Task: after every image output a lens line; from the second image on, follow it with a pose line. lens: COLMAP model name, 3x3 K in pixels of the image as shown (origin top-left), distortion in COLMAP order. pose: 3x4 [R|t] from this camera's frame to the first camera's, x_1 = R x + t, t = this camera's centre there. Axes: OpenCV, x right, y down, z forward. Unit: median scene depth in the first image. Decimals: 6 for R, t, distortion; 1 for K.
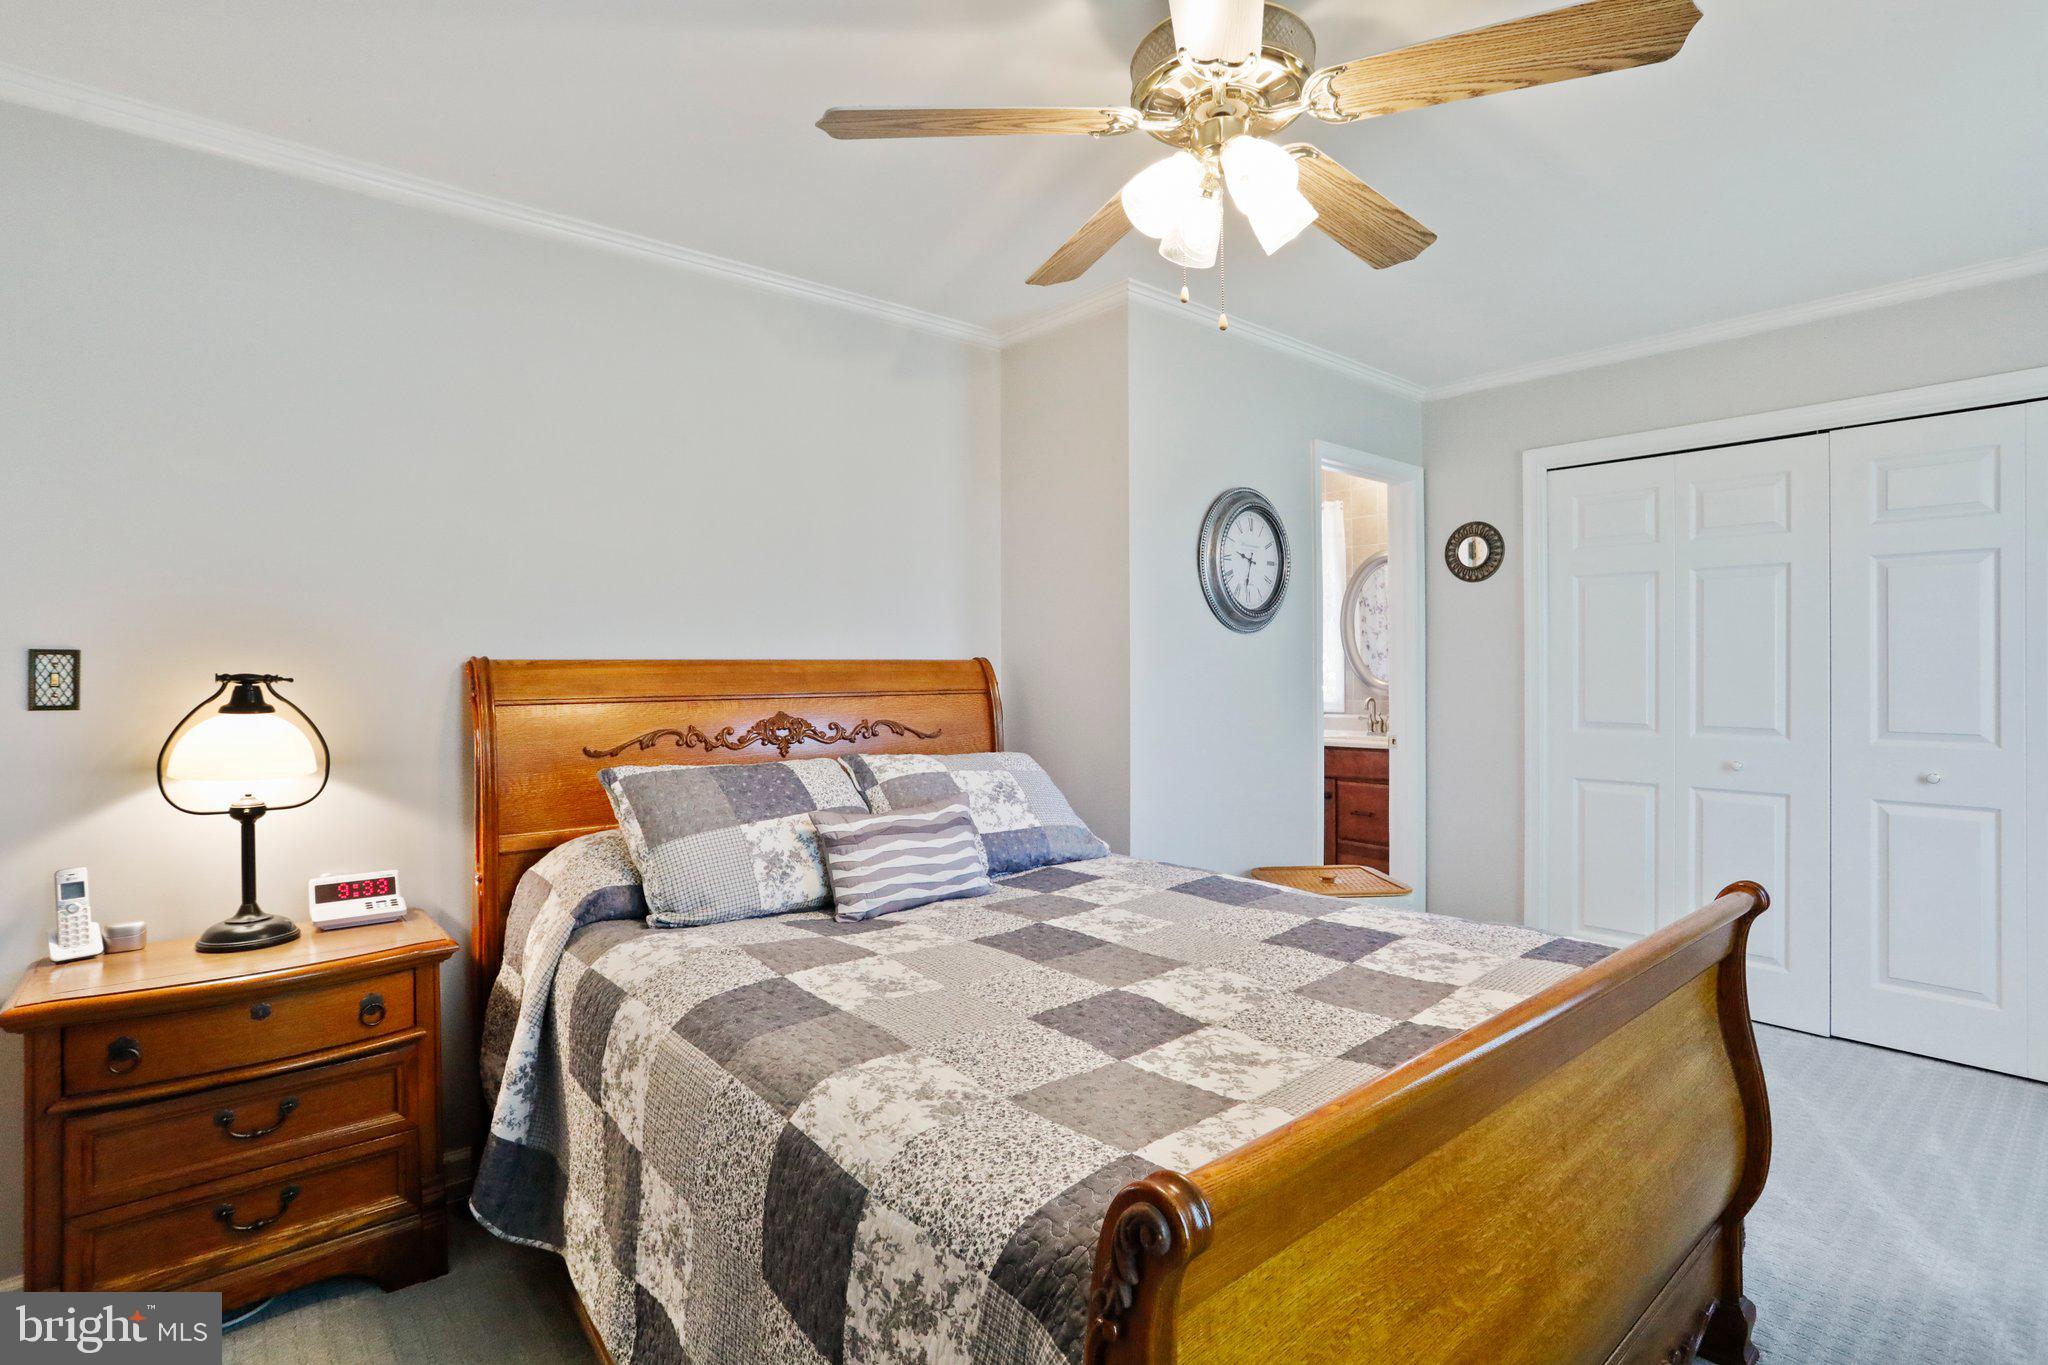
lens RADIAL K [[1001.0, 0, 1019.8], [0, 1001.0, 660.4], [0, 0, 1]] dist [0.001016, 0.000393]
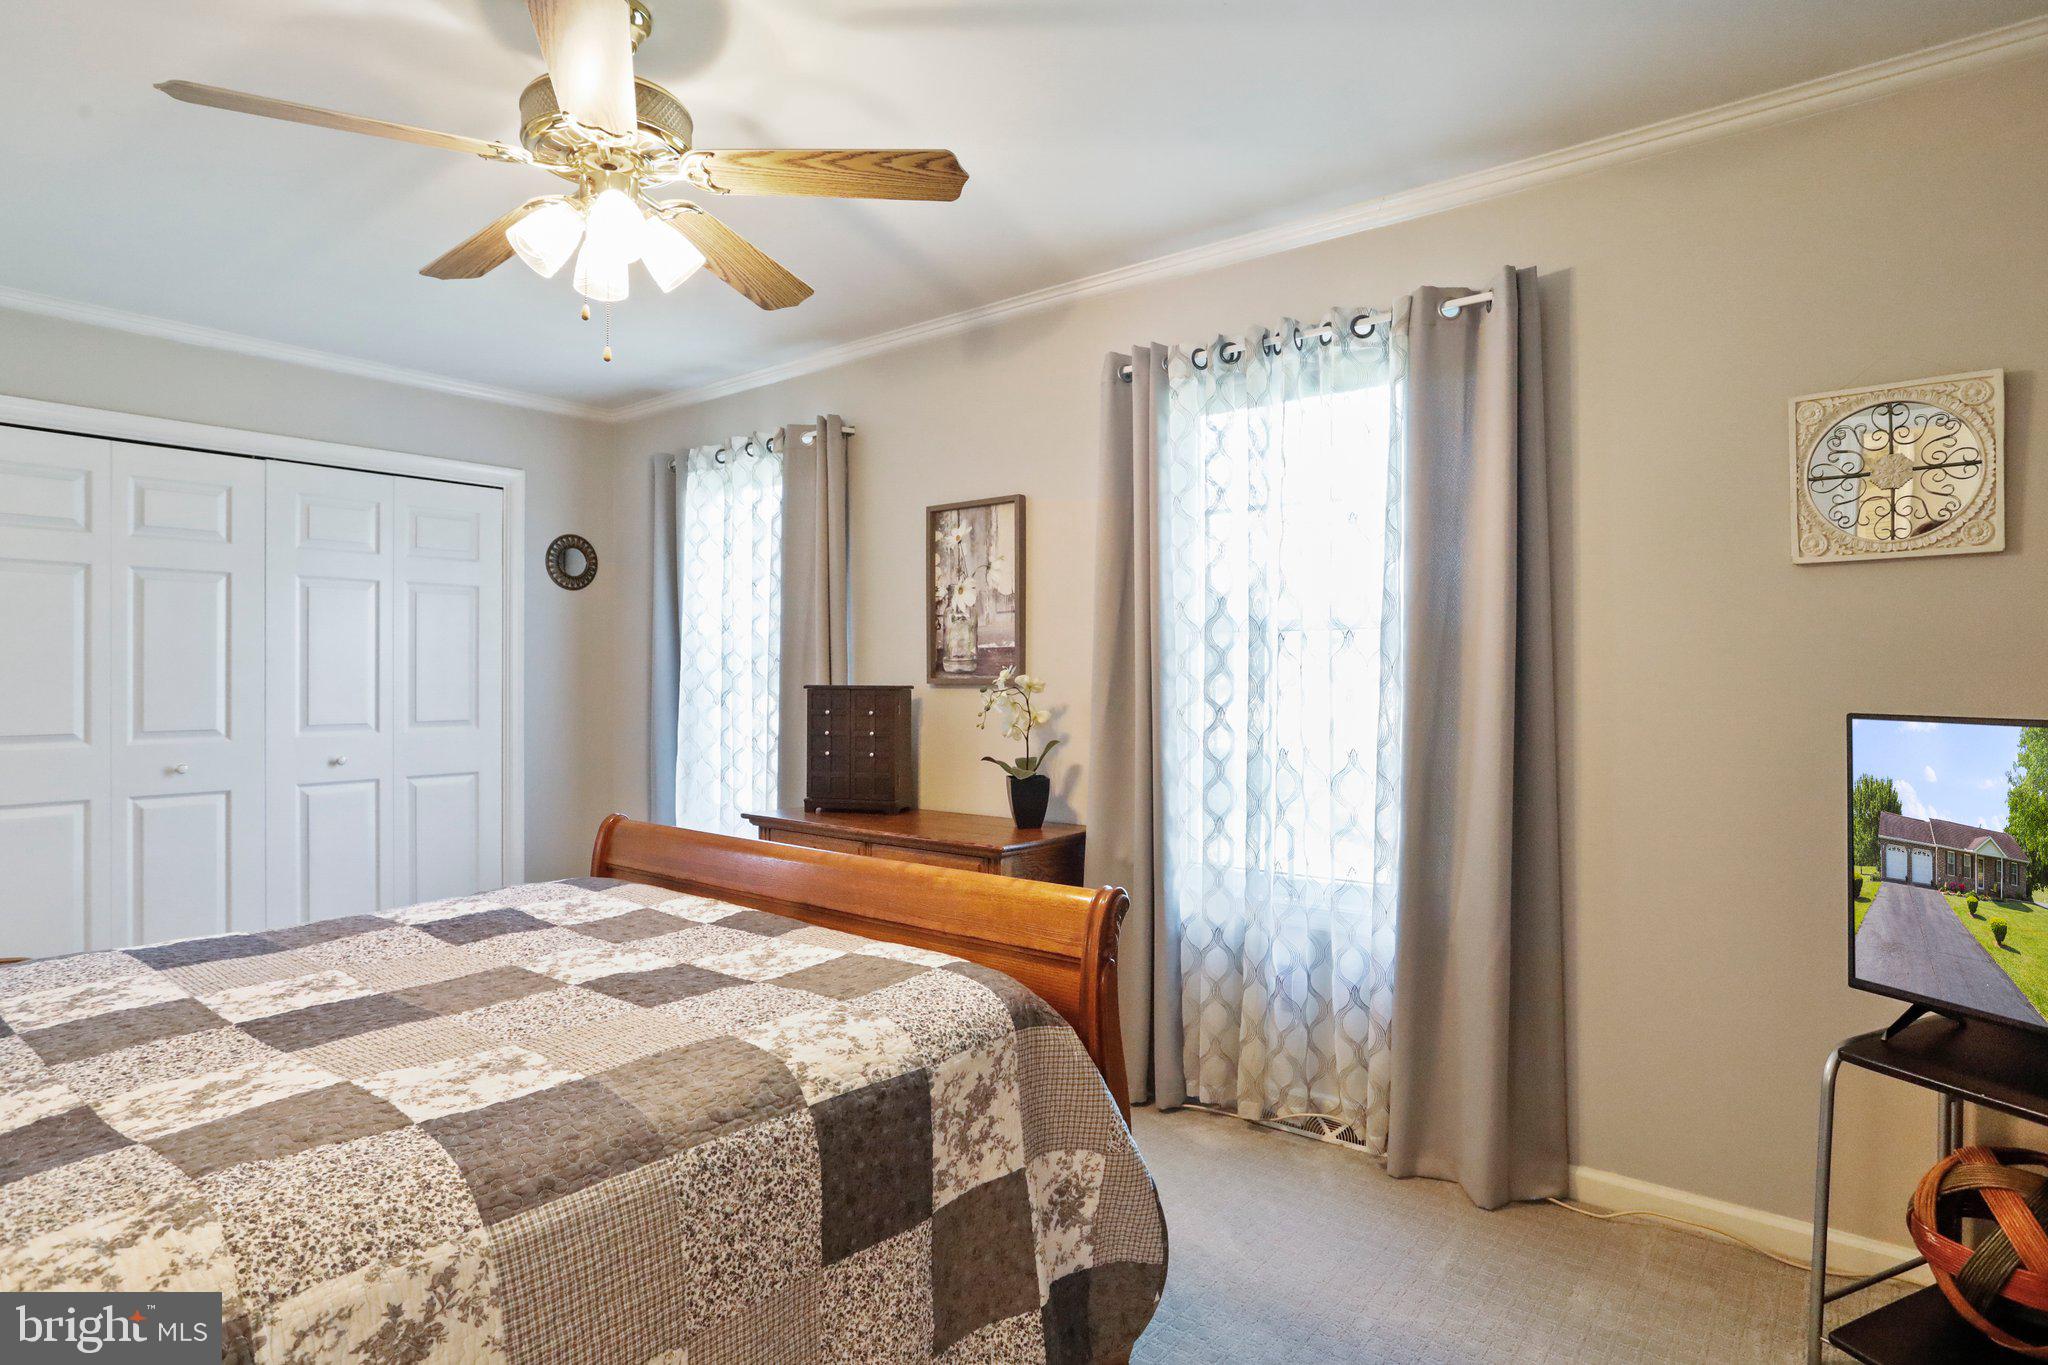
lens RADIAL K [[1068.6, 0, 1024.0], [0, 1068.6, 682.5], [0, 0, 1]] dist [-0.004005, -0.000235]
pose [[-0.184249, -0.001833, 0.982878, -1.044055], [-0.003079, 0.999994, 0.001288, 0.031771], [-0.982875, -0.002789, -0.184254, 0.789881]]
